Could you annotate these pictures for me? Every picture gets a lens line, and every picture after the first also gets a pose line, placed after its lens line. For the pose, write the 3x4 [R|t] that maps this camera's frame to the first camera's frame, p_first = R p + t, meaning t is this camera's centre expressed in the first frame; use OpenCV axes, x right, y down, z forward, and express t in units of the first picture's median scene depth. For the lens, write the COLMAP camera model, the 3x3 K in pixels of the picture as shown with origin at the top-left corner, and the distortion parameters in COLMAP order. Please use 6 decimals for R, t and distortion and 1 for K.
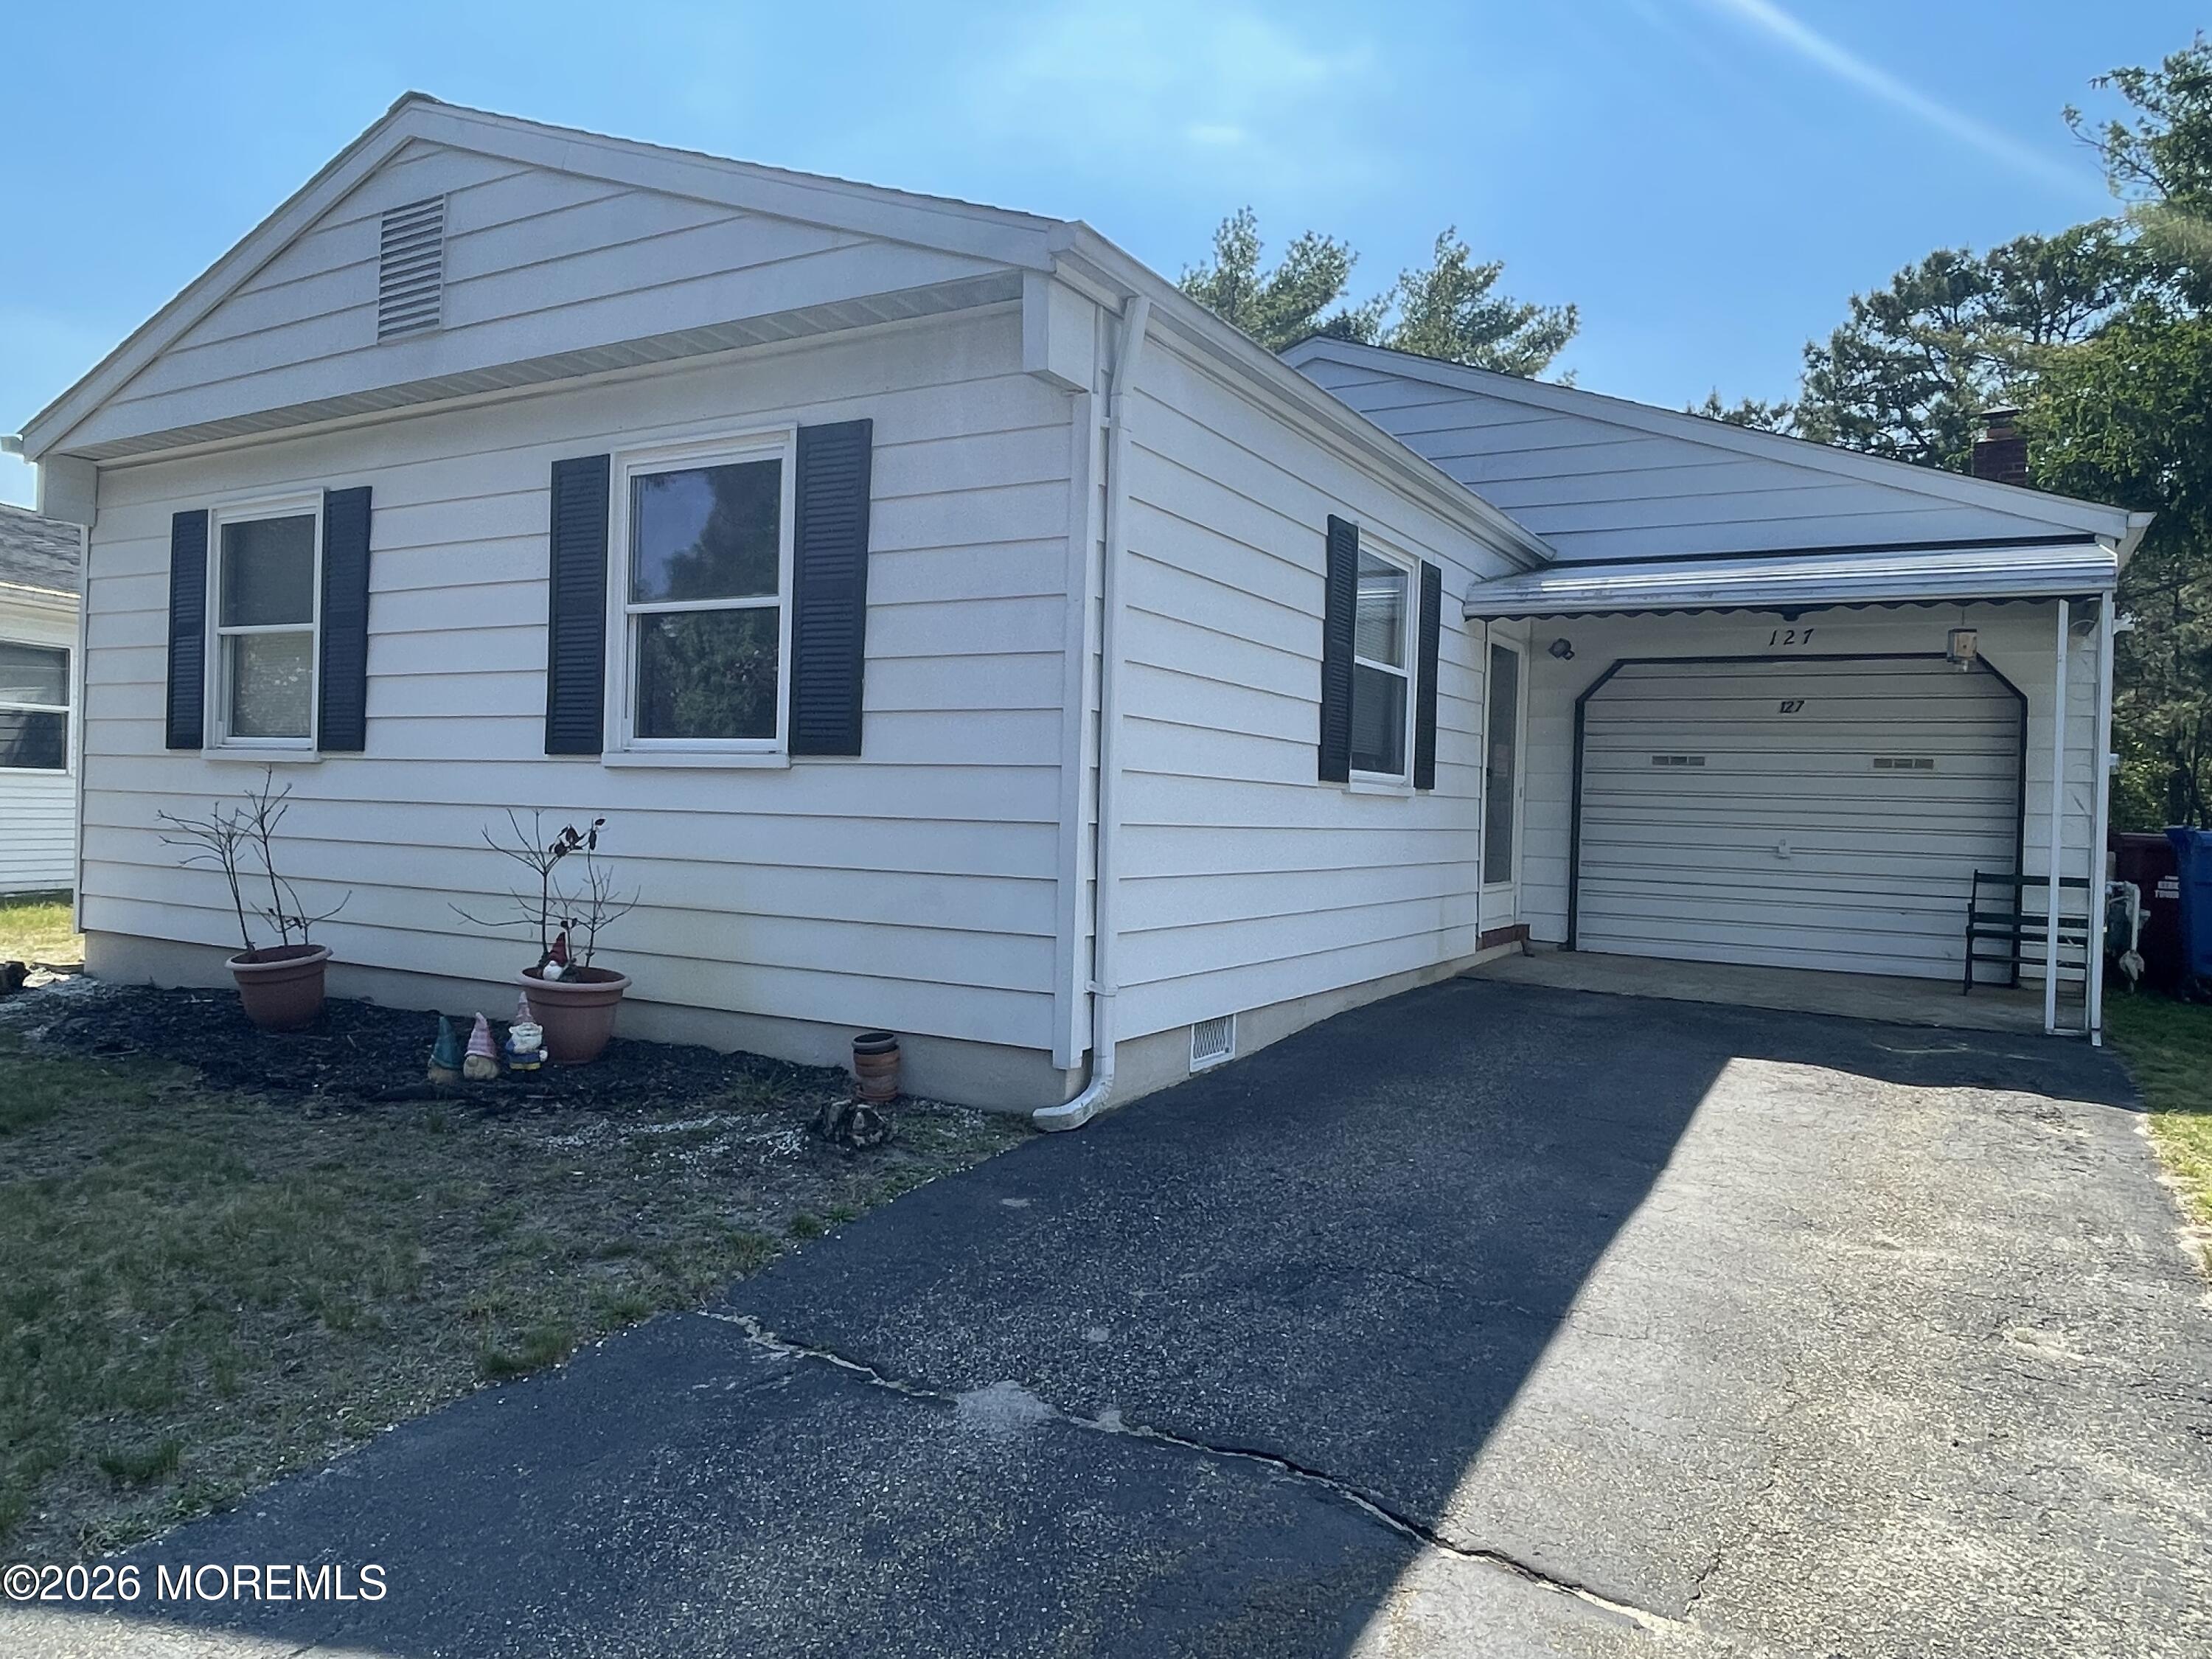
lens RADIAL K [[1466.3, 0, 1106.0], [0, 1466.3, 829.5], [0, 0, 1]] dist [0.034222, -0.044787]
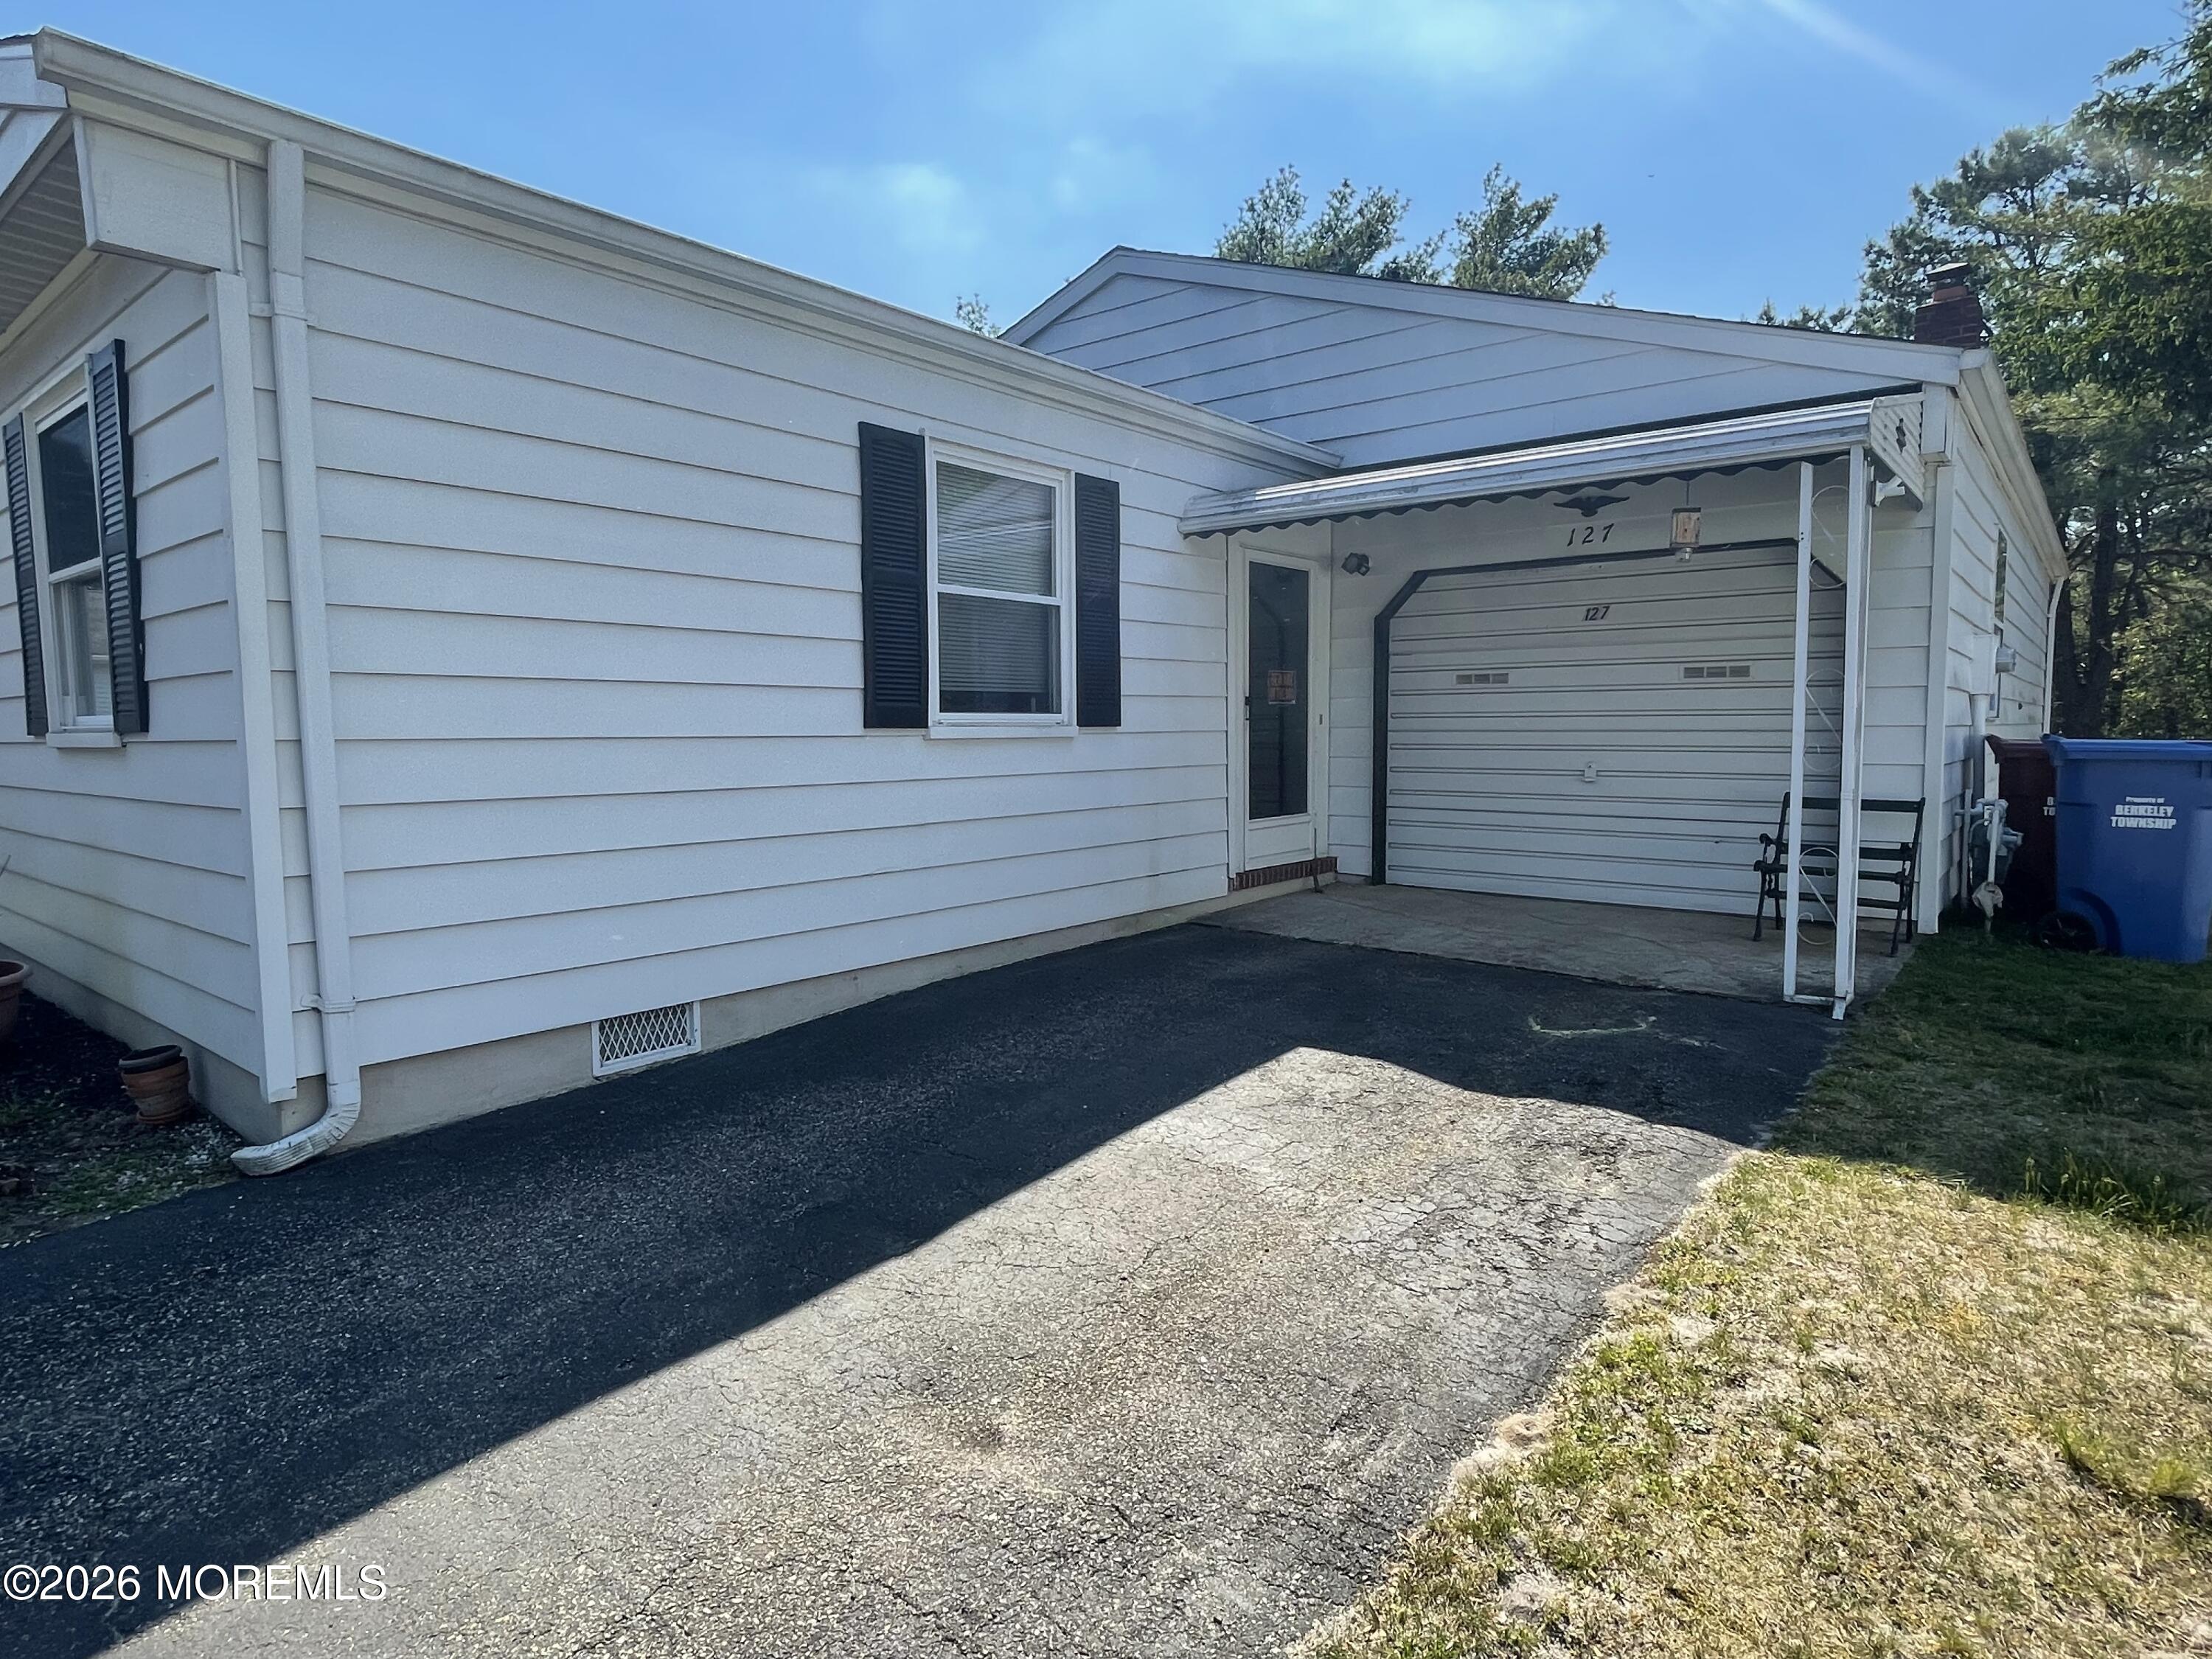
lens RADIAL K [[1216.2, 0, 1106.0], [0, 1216.2, 829.5], [0, 0, 1]] dist [0.003964, -0.002464]
pose [[0.984900, -0.023498, -0.171520, 0.282629], [0.035114, 0.997267, 0.065009, -0.010305], [0.169524, -0.070050, 0.983033, 0.203197]]
